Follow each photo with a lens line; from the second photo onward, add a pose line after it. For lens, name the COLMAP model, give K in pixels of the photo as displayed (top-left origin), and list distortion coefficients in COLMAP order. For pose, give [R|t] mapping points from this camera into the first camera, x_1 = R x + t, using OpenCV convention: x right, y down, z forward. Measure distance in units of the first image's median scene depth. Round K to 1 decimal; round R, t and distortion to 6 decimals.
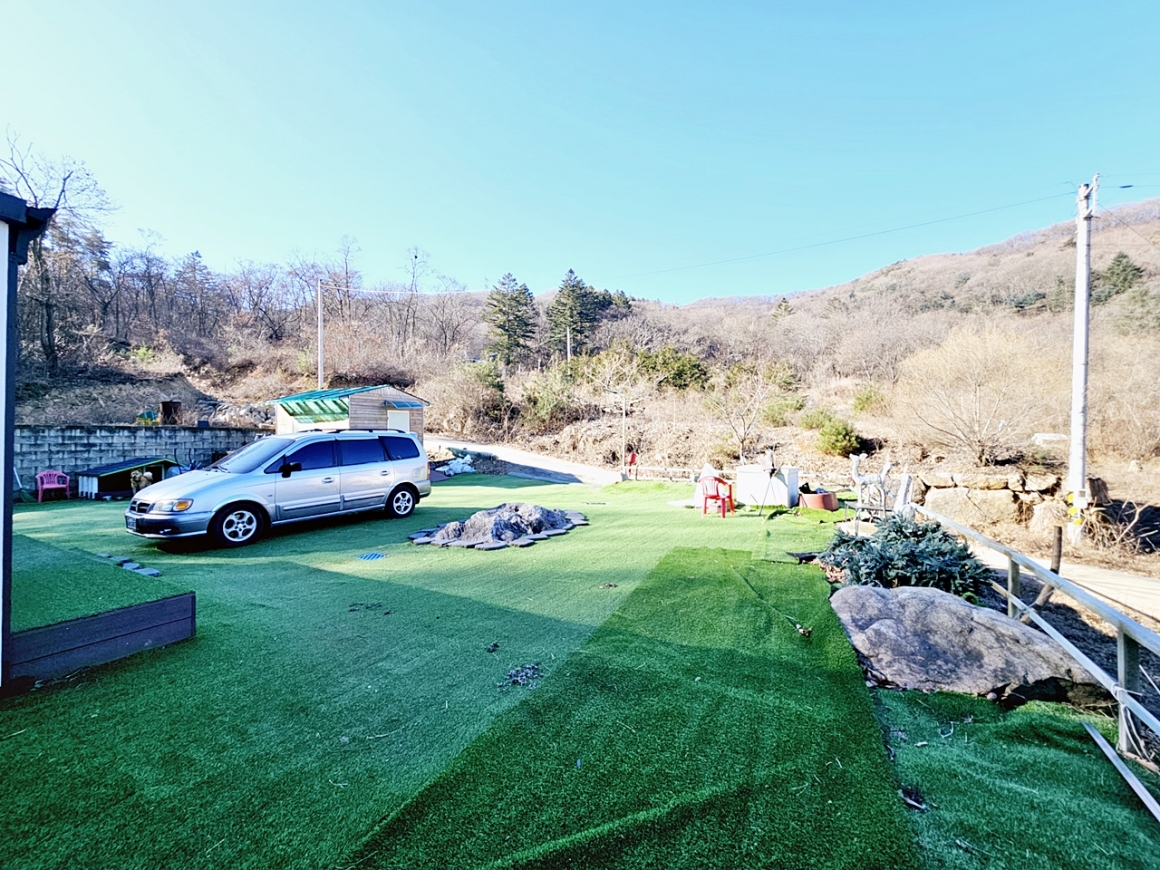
lens RADIAL K [[458.1, 0, 585.1], [0, 458.1, 443.3], [0, 0, 1]] dist [-0.000681, -0.000337]
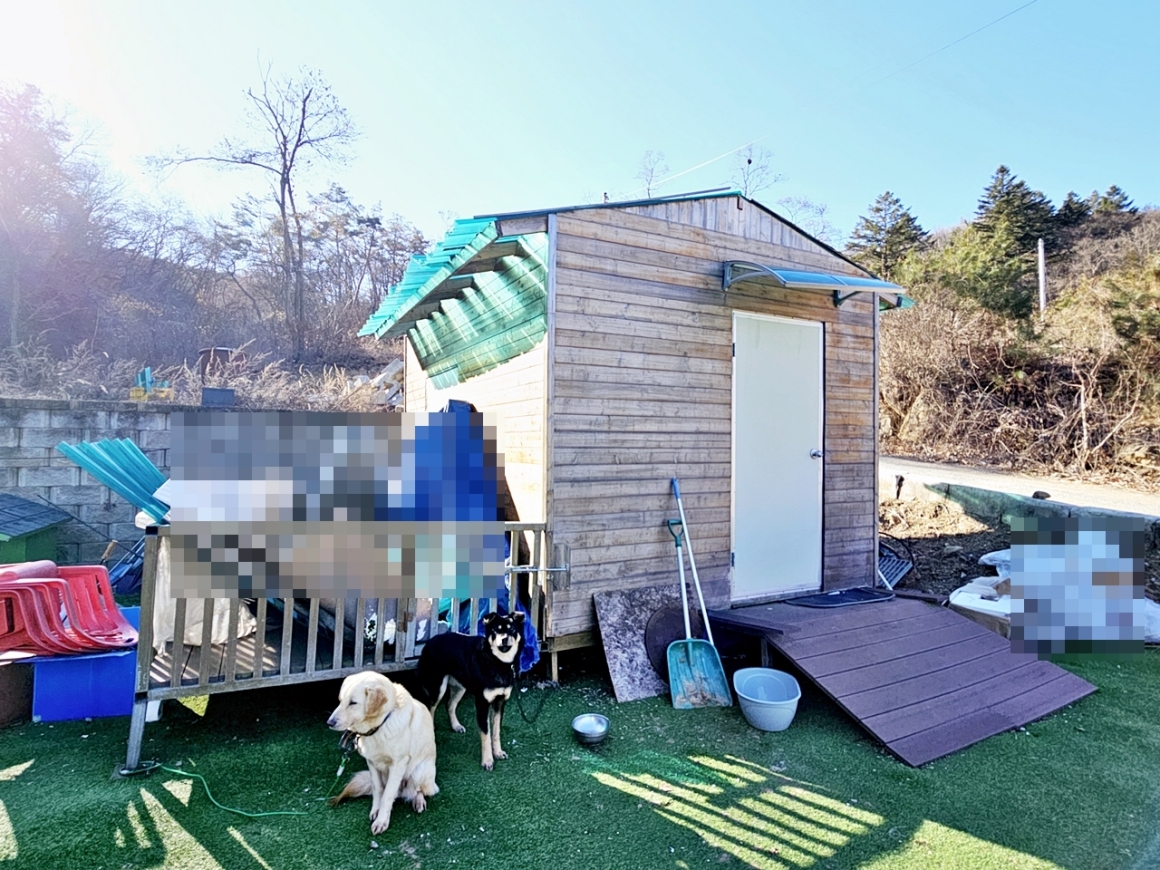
lens RADIAL K [[473.4, 0, 580.0], [0, 473.4, 435.0], [0, 0, 1]] dist [-0.000109, -0.000646]
pose [[0.795167, -0.008377, -0.606333, -0.246903], [-0.022144, 0.998836, -0.042841, -0.002820], [0.605986, 0.047493, 0.794056, 0.546498]]
